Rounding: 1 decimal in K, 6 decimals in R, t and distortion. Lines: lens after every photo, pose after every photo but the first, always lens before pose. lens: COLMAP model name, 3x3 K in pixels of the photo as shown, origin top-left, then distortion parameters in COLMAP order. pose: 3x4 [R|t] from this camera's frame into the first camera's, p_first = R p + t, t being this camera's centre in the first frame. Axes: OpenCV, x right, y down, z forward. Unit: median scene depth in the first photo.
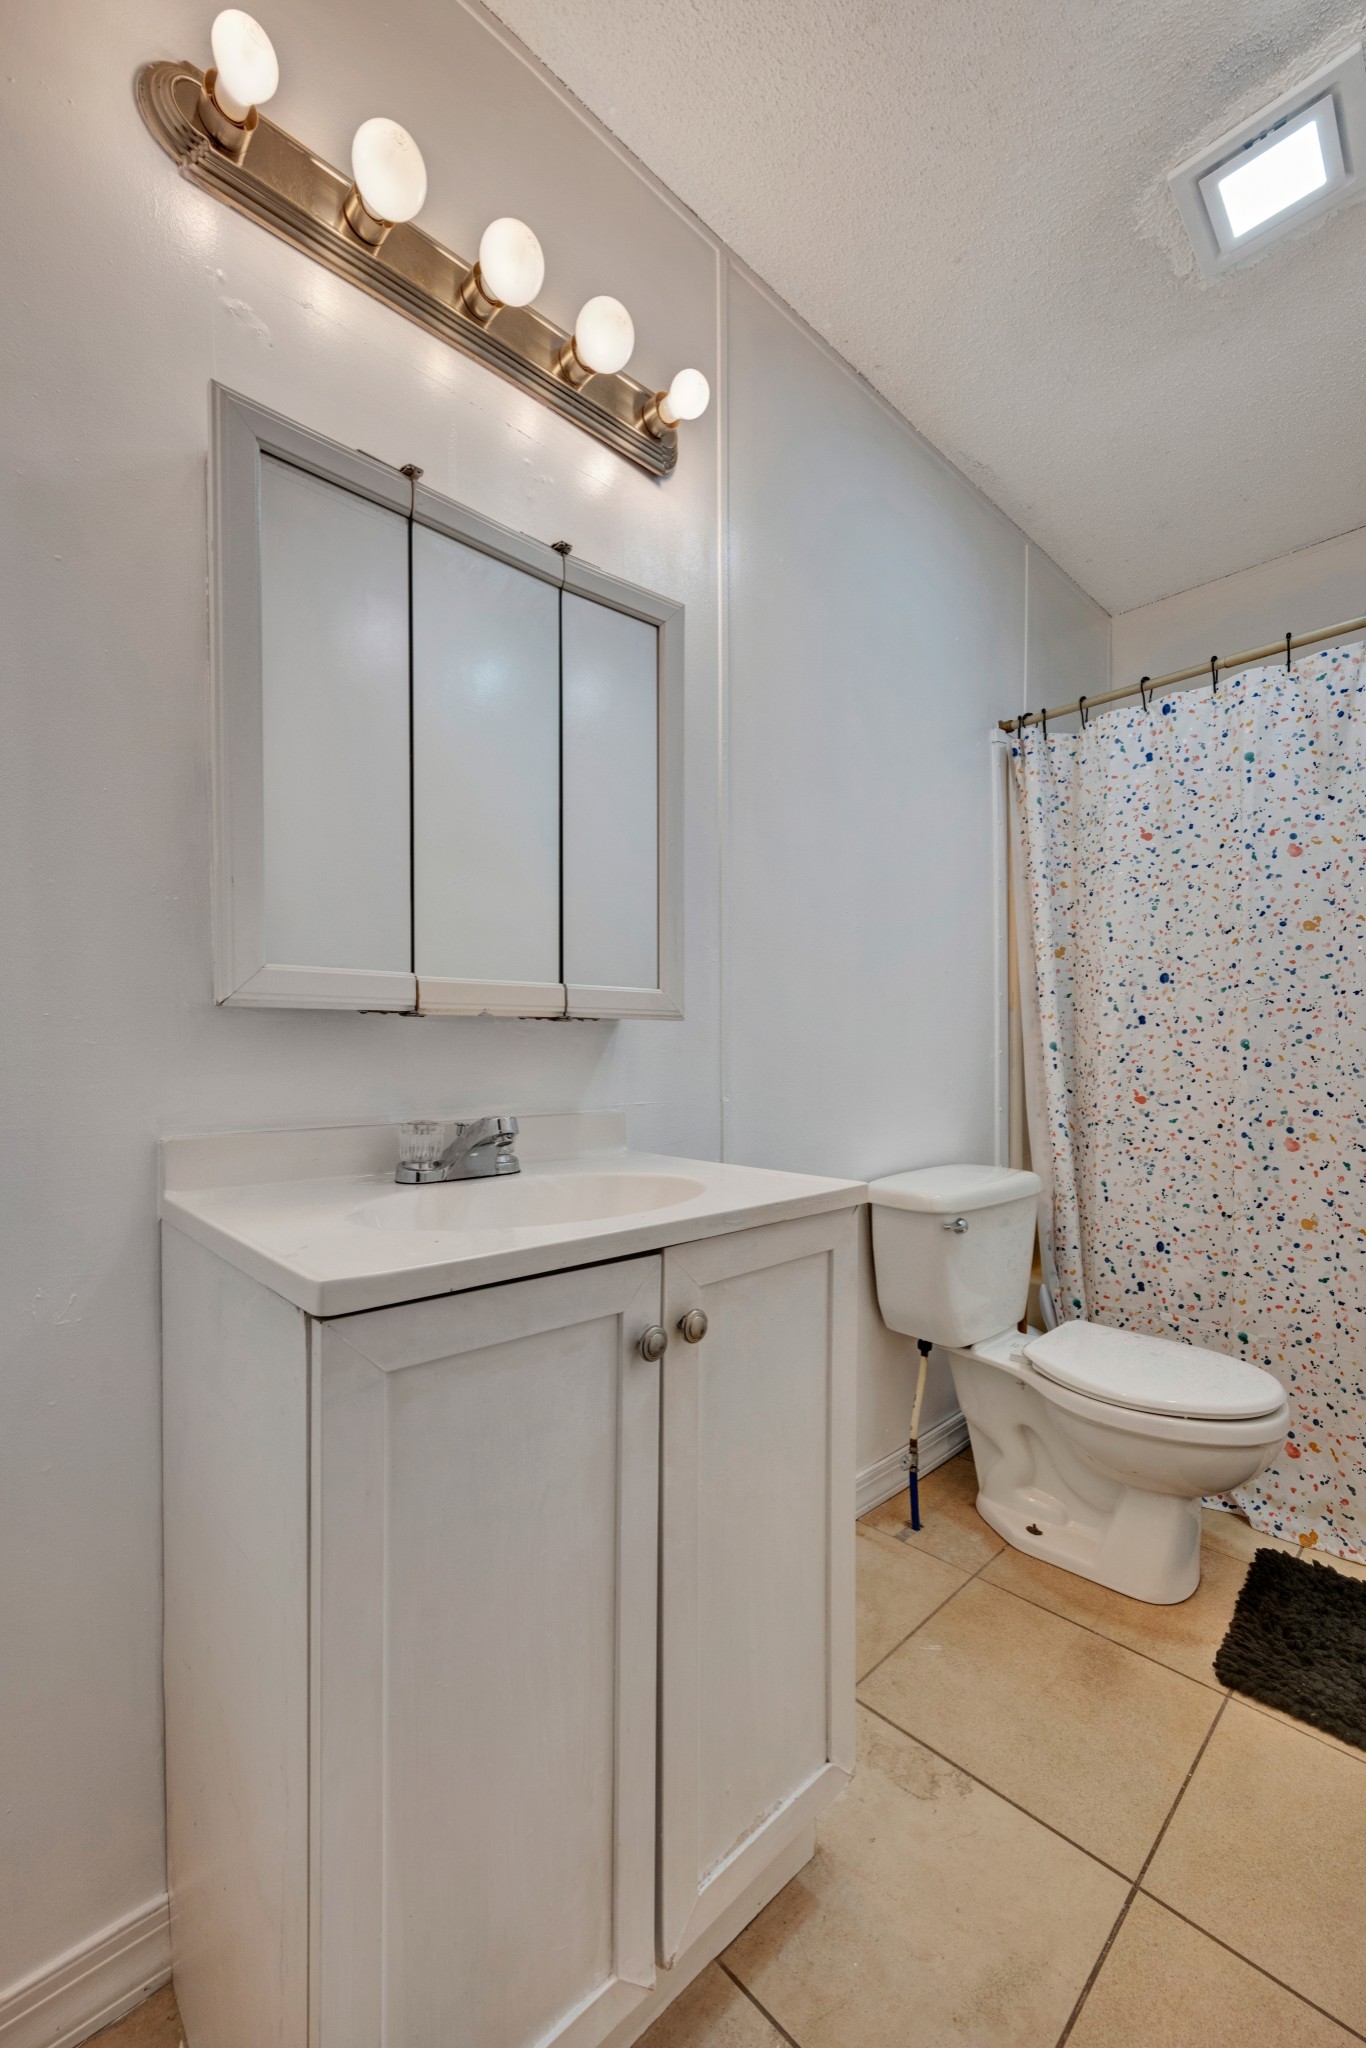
lens RADIAL K [[832.7, 0, 684.3], [0, 832.7, 1044.4], [0, 0, 1]] dist [0.004411, 0.000950]
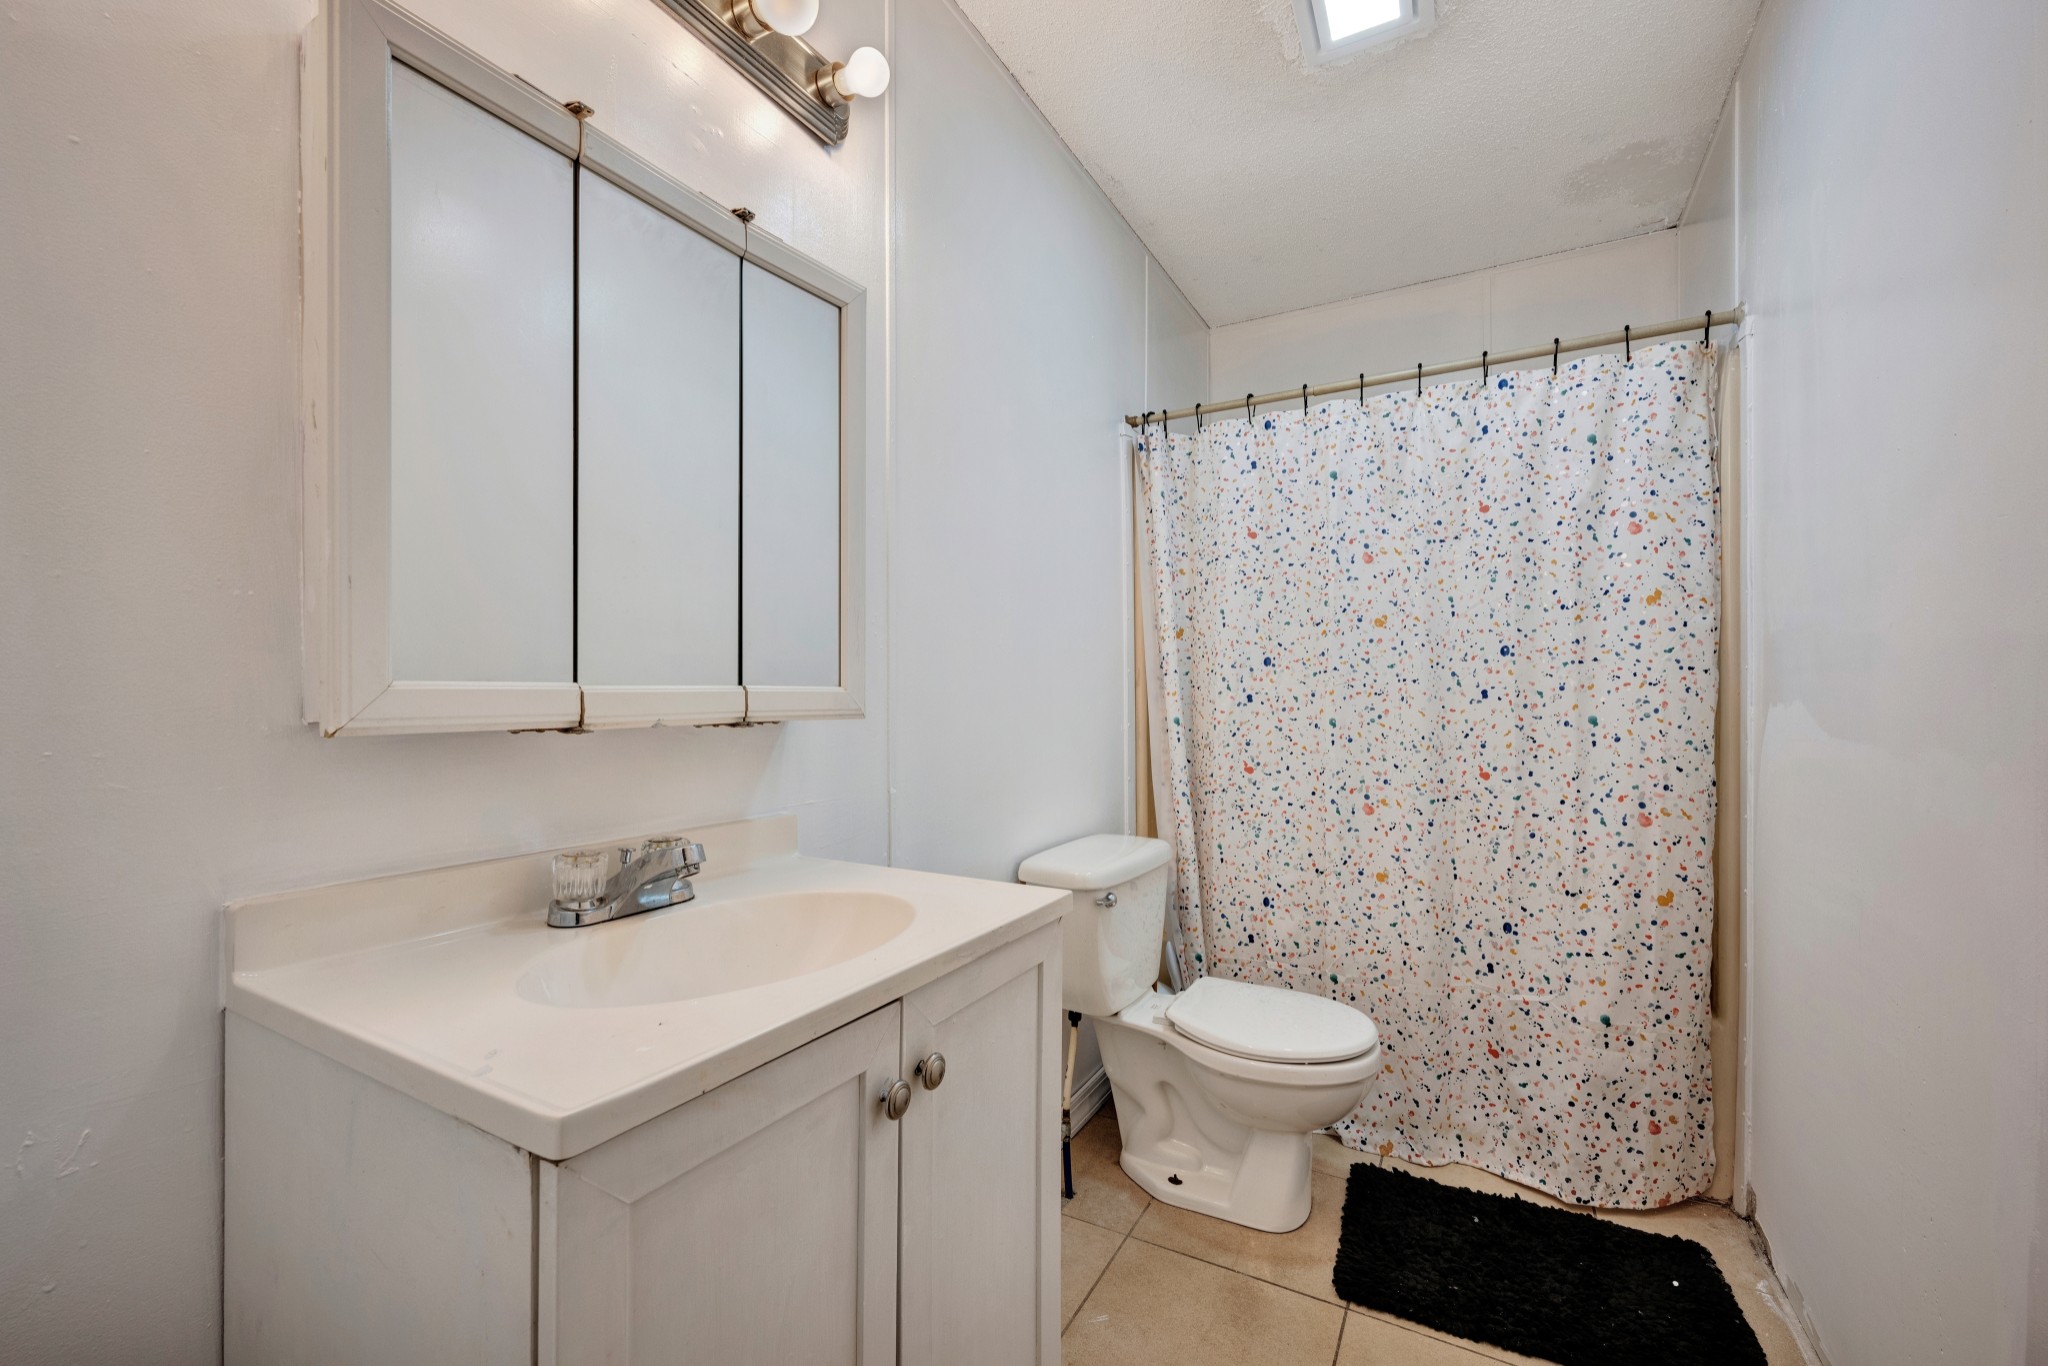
lens RADIAL K [[832.7, 0, 1032.3], [0, 832.7, 679.0], [0, 0, 1]] dist [0.004411, 0.000950]
pose [[0.955121, 0.007976, 0.296109, -0.086898], [-0.004273, 0.999904, -0.013150, -0.054185], [-0.296186, 0.011294, 0.955064, 0.020006]]
